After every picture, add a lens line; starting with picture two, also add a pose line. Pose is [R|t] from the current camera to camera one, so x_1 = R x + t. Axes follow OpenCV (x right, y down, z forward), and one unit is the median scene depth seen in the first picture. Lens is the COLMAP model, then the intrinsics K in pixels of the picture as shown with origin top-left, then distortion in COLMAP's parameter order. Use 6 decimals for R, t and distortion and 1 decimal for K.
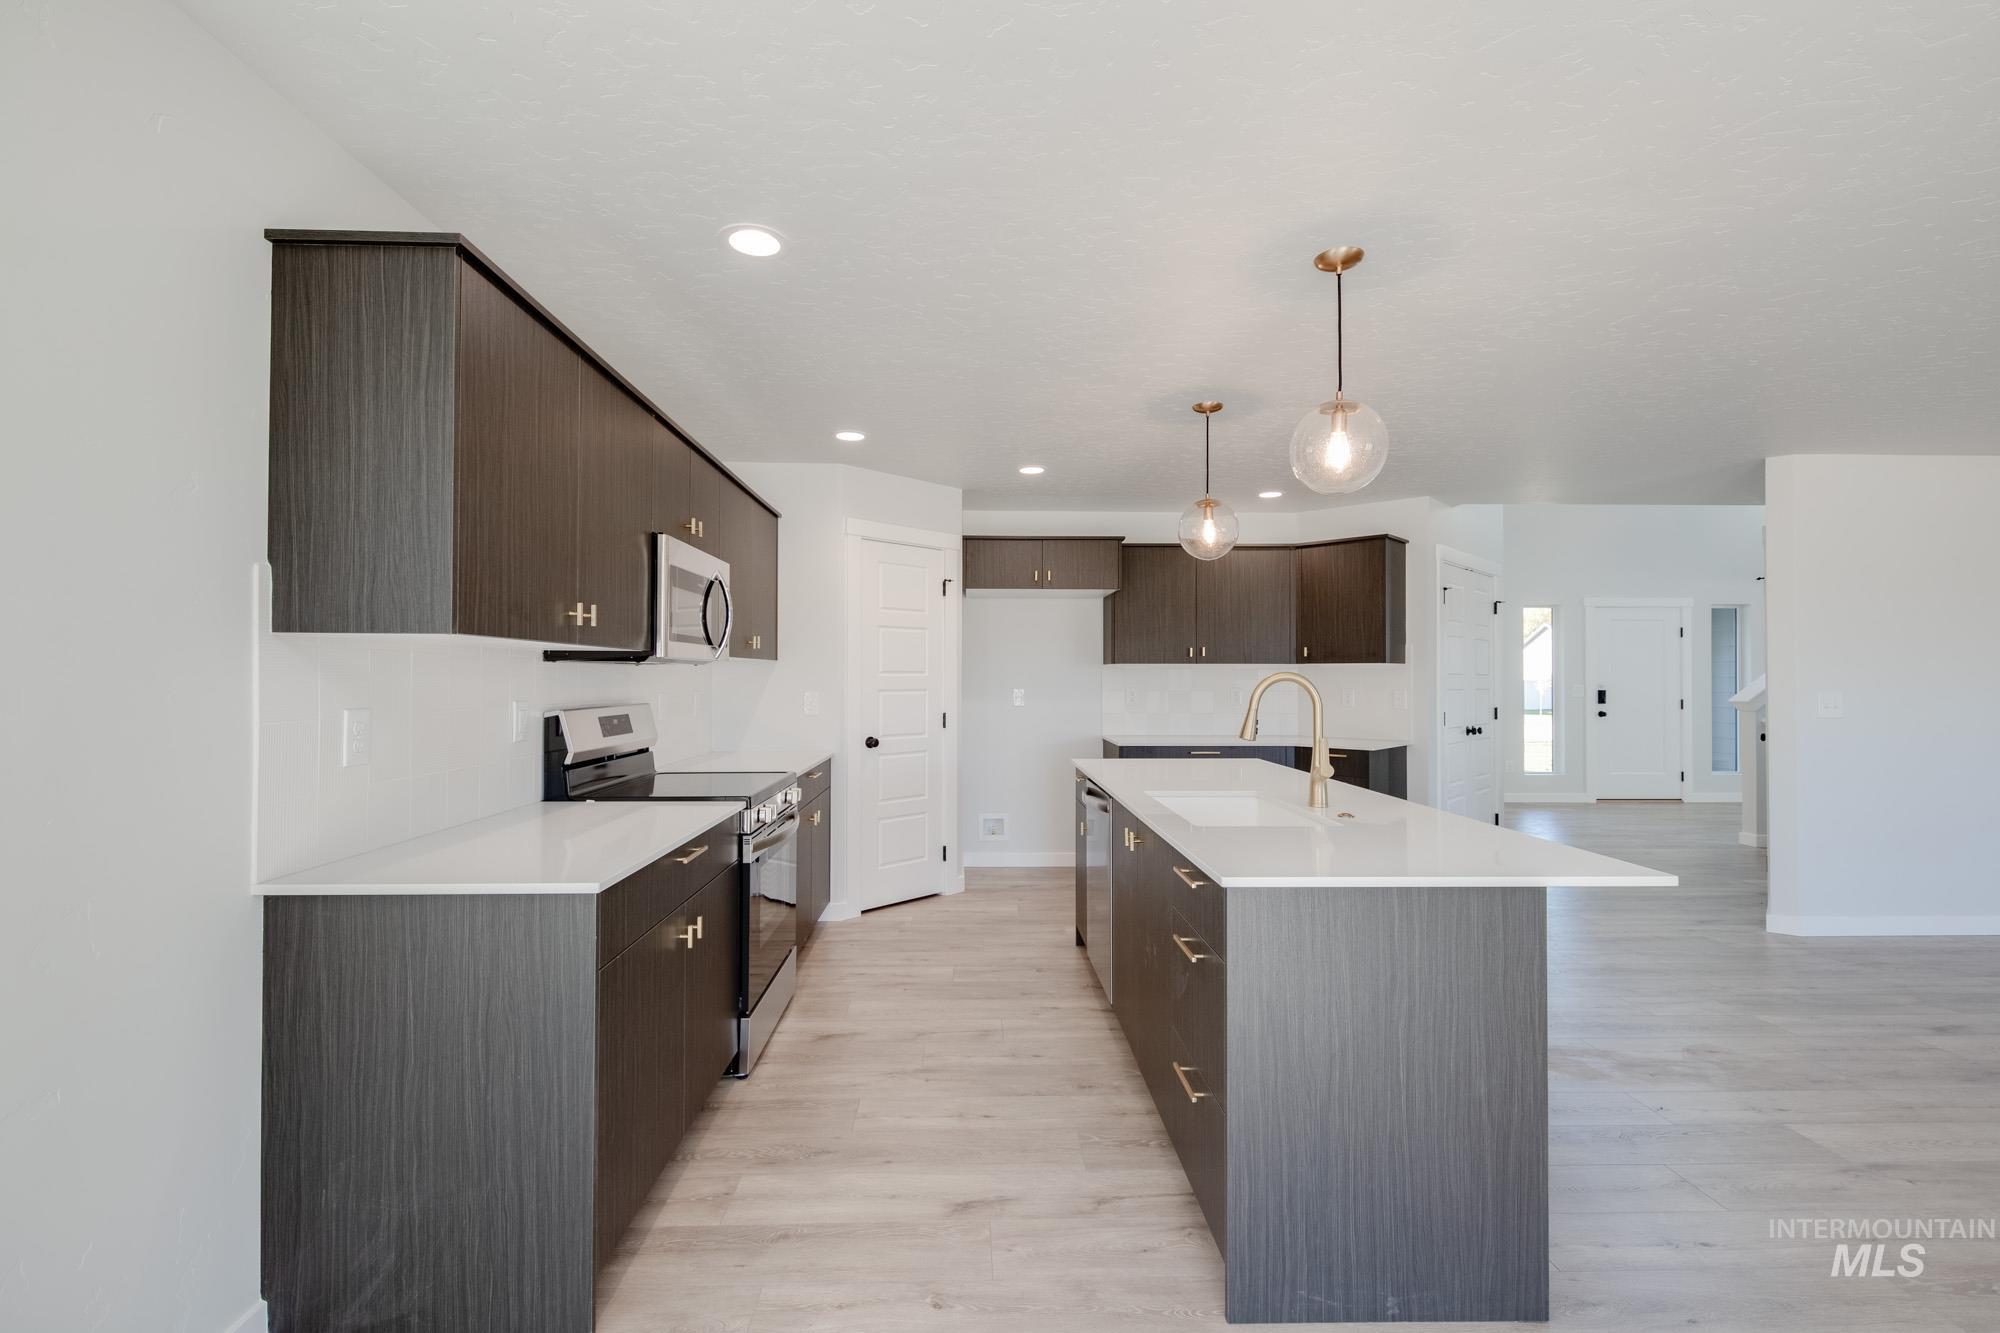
lens RADIAL K [[876.8, 0, 991.7], [0, 876.8, 666.0], [0, 0, 1]] dist [0.005584, -0.000770]
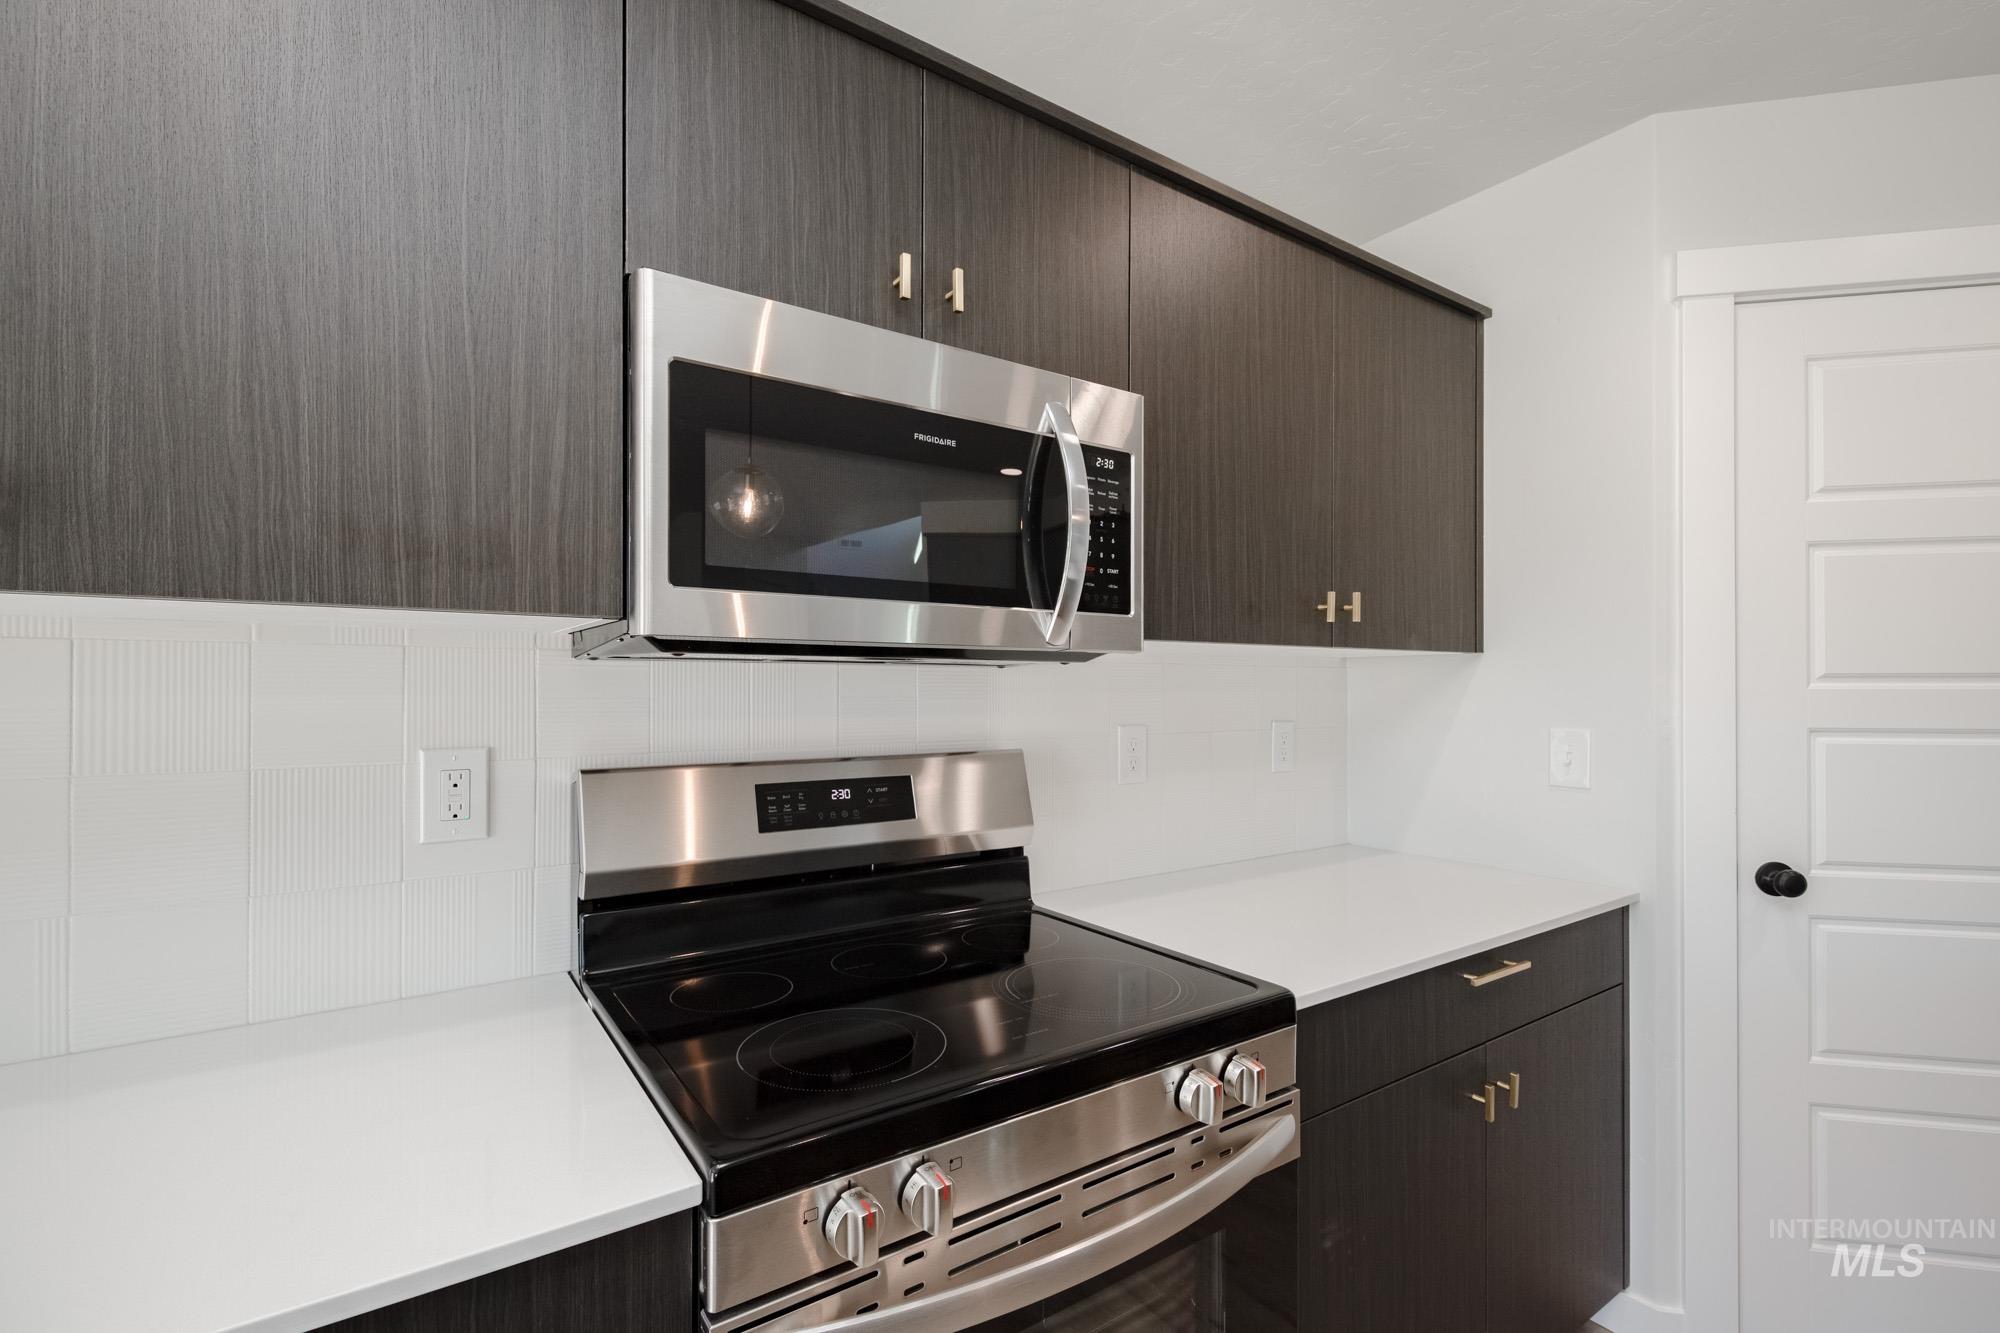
lens RADIAL K [[876.8, 0, 991.7], [0, 876.8, 666.0], [0, 0, 1]] dist [0.005584, -0.000770]
pose [[0.551891, -0.021022, -0.833651, -0.018827], [0.008716, 0.999773, -0.019440, 0.007468], [0.833871, 0.003463, 0.551949, 0.710449]]
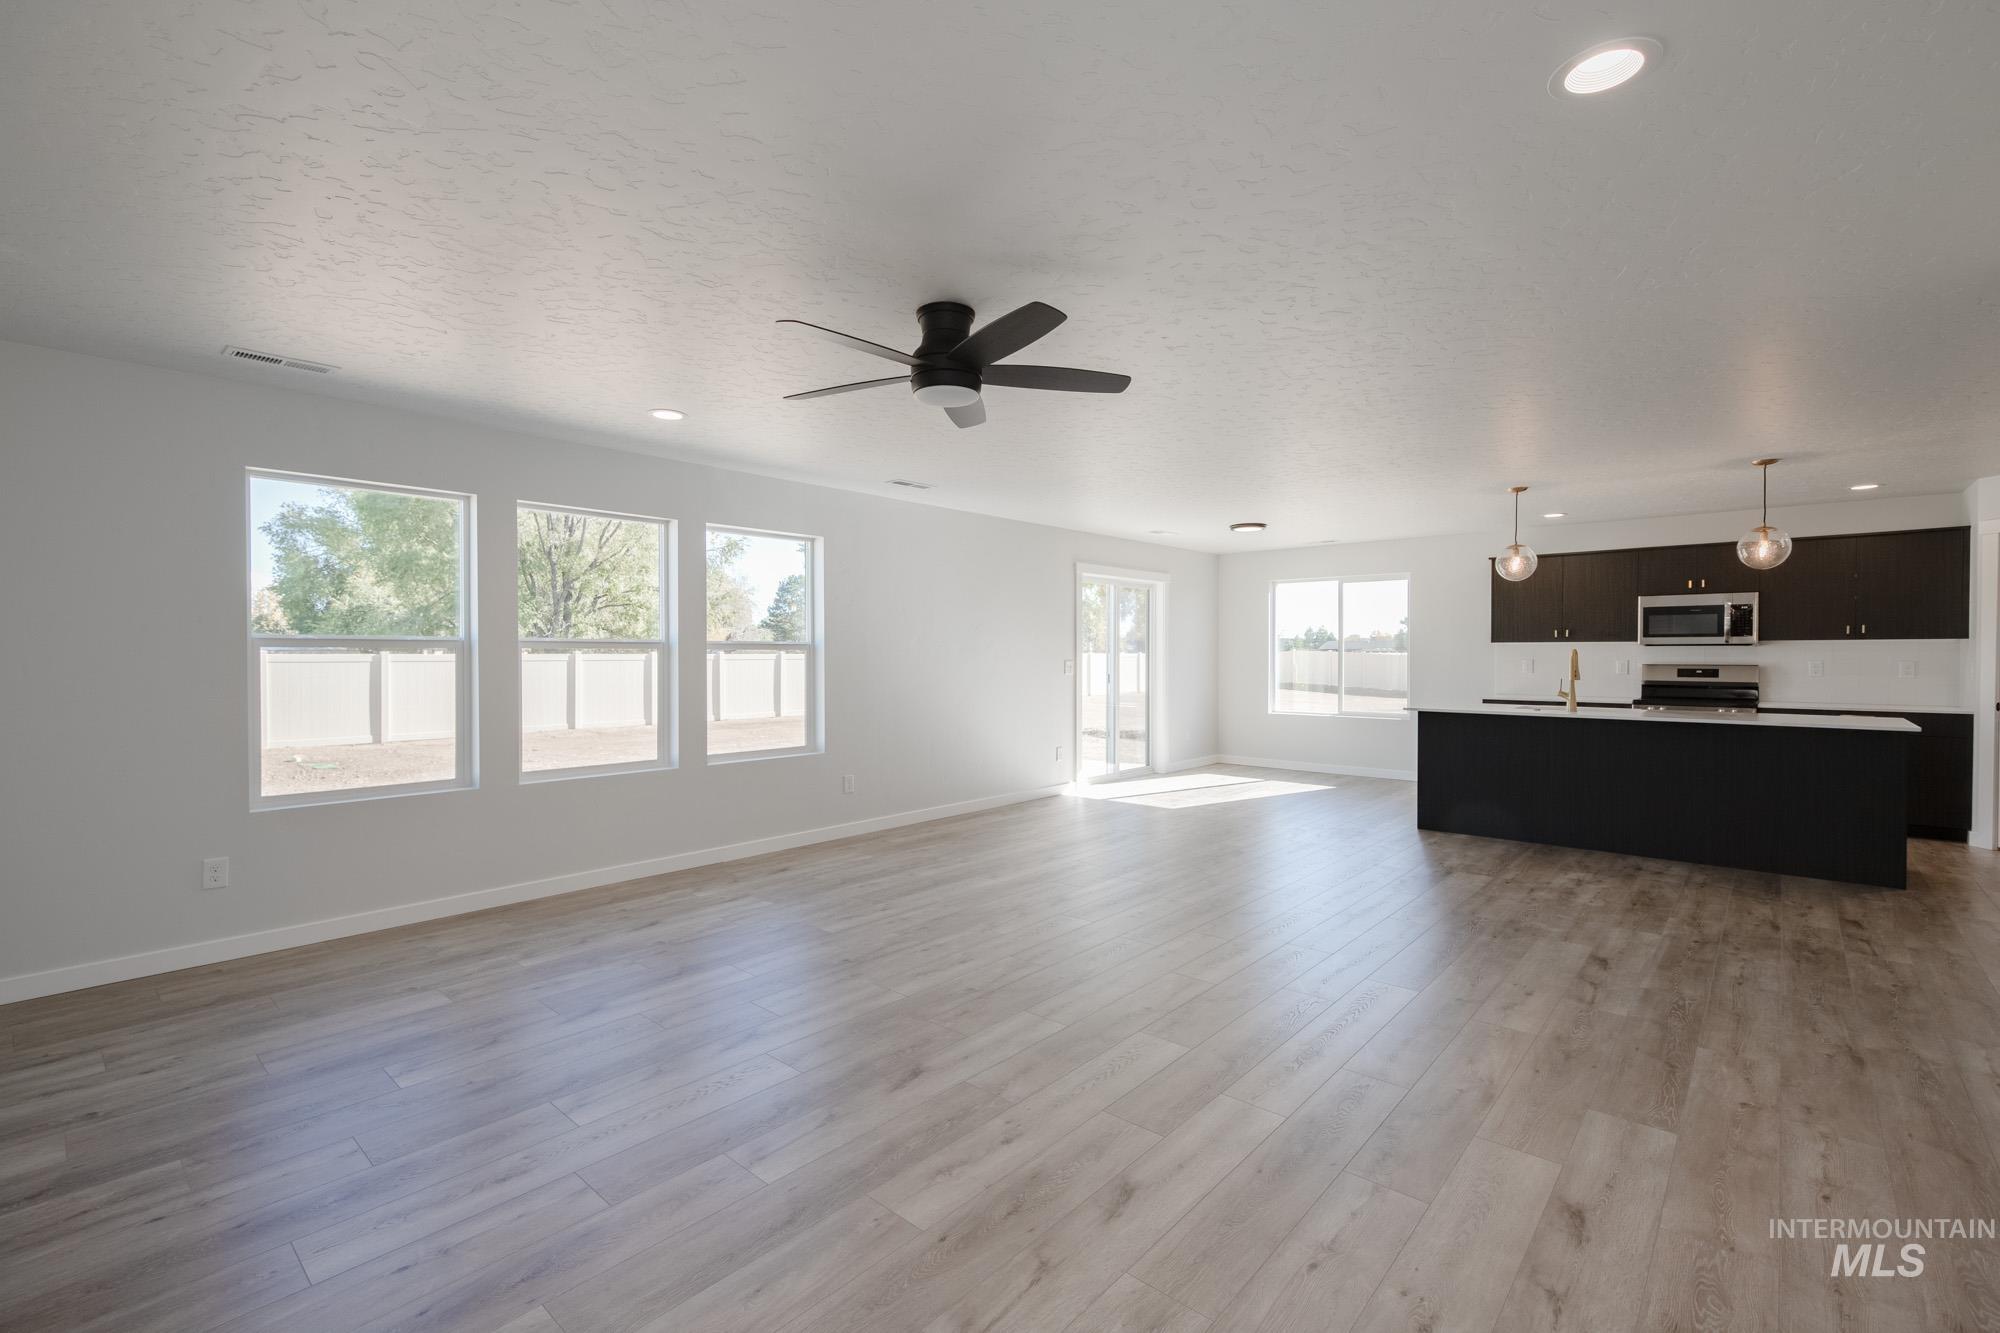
lens RADIAL K [[873.8, 0, 994.1], [0, 873.8, 663.1], [0, 0, 1]] dist [0.016764, -0.007858]
pose [[-0.685181, 0.007911, -0.728330, 2.145774], [0.008603, 0.999959, 0.002768, 0.017455], [0.728322, -0.004369, -0.685221, 1.065176]]
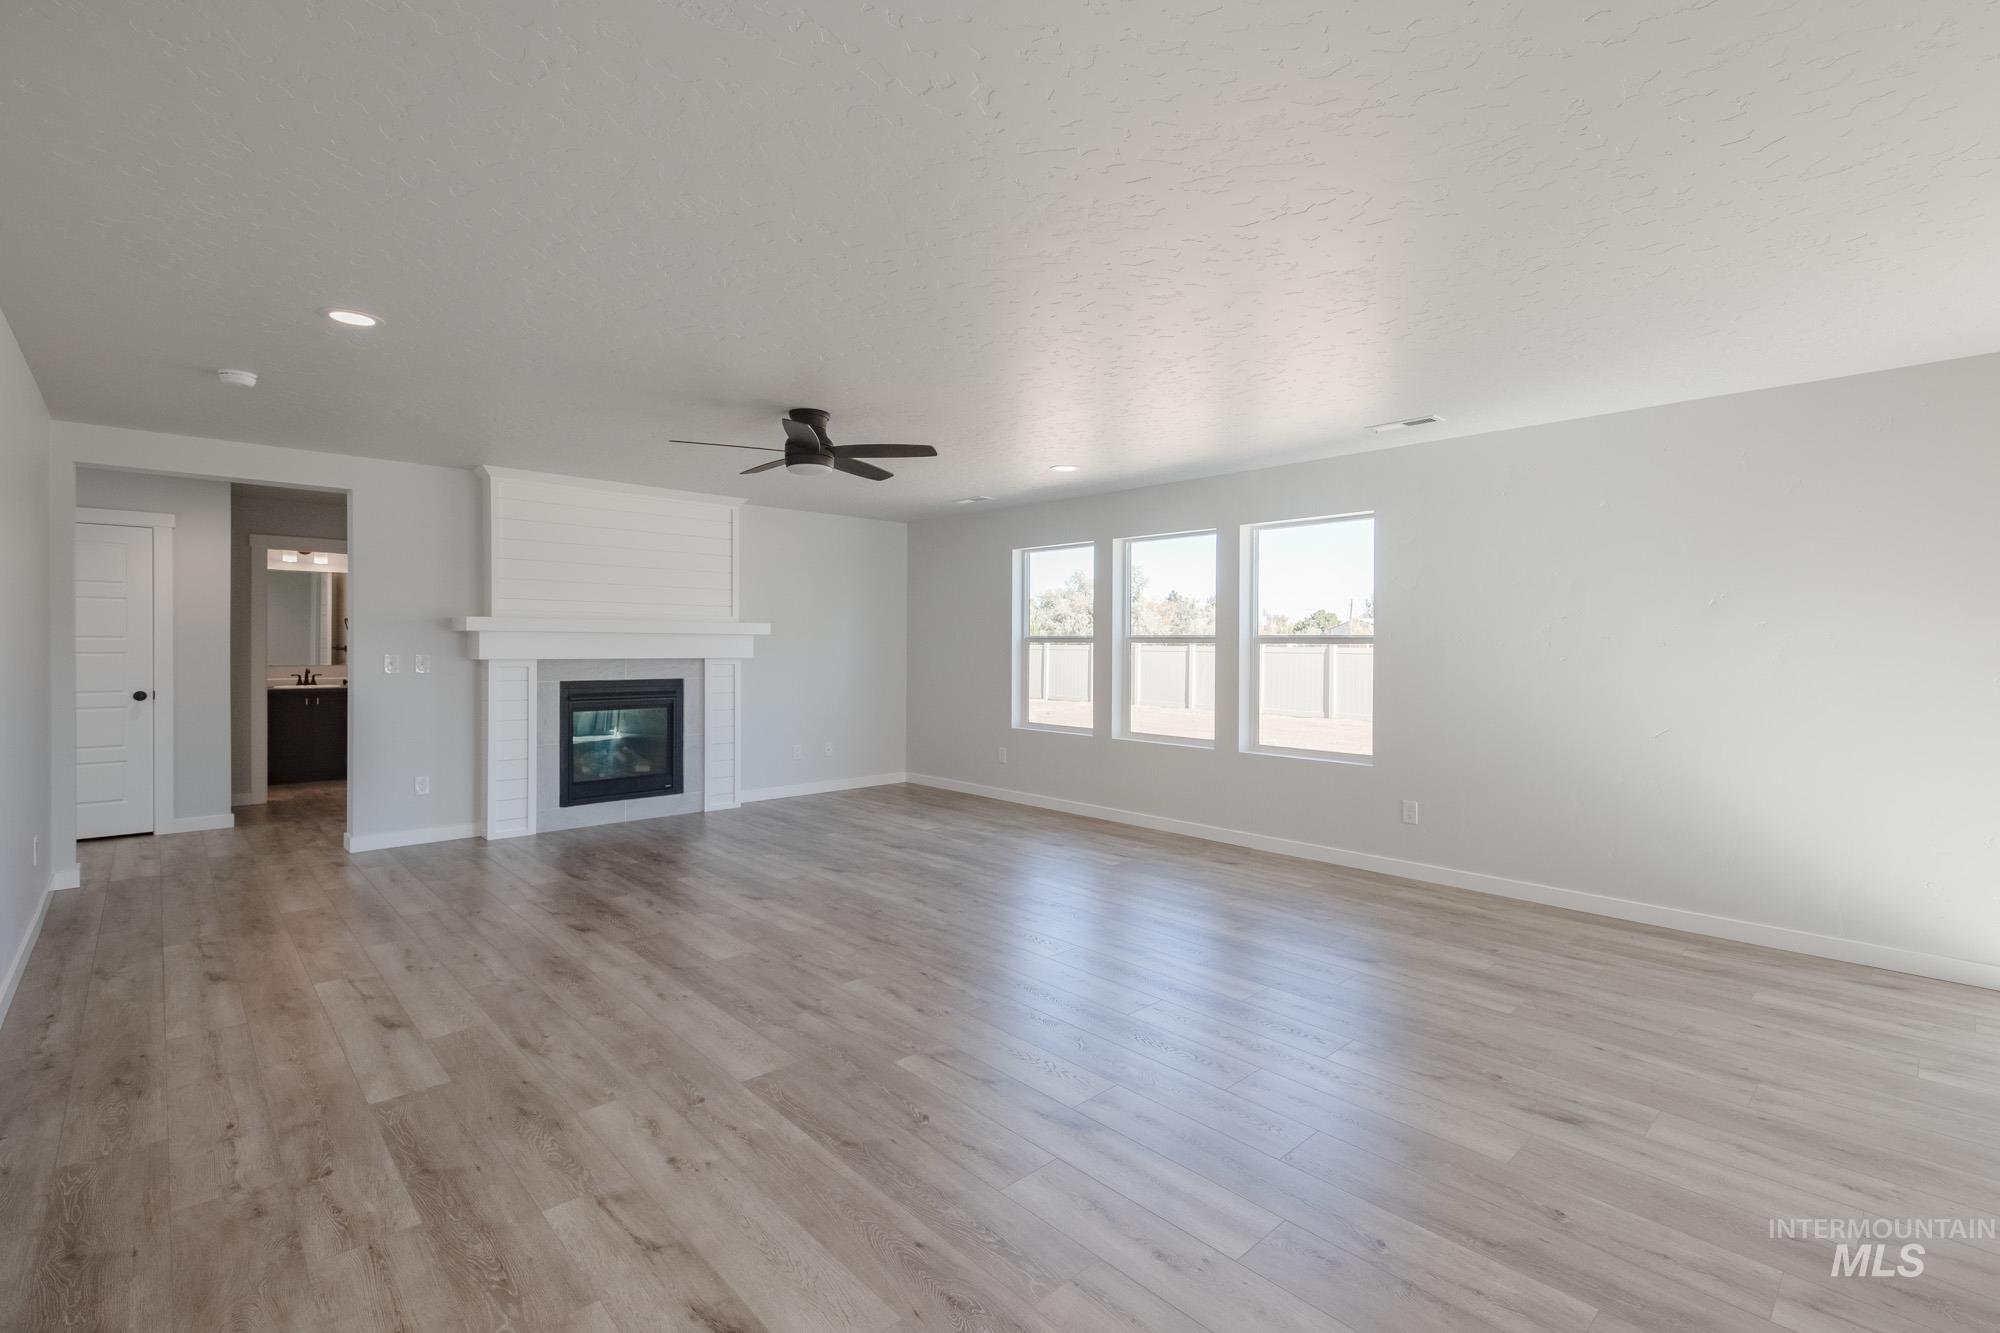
lens RADIAL K [[894.1, 0, 1006.2], [0, 894.1, 652.5], [0, 0, 1]] dist [0.003375, -0.001343]
pose [[-0.669858, -0.012084, 0.742391, 0.523498], [-0.015910, 0.999872, 0.001920, 0.015483], [-0.742319, -0.010525, -0.669964, 1.086026]]
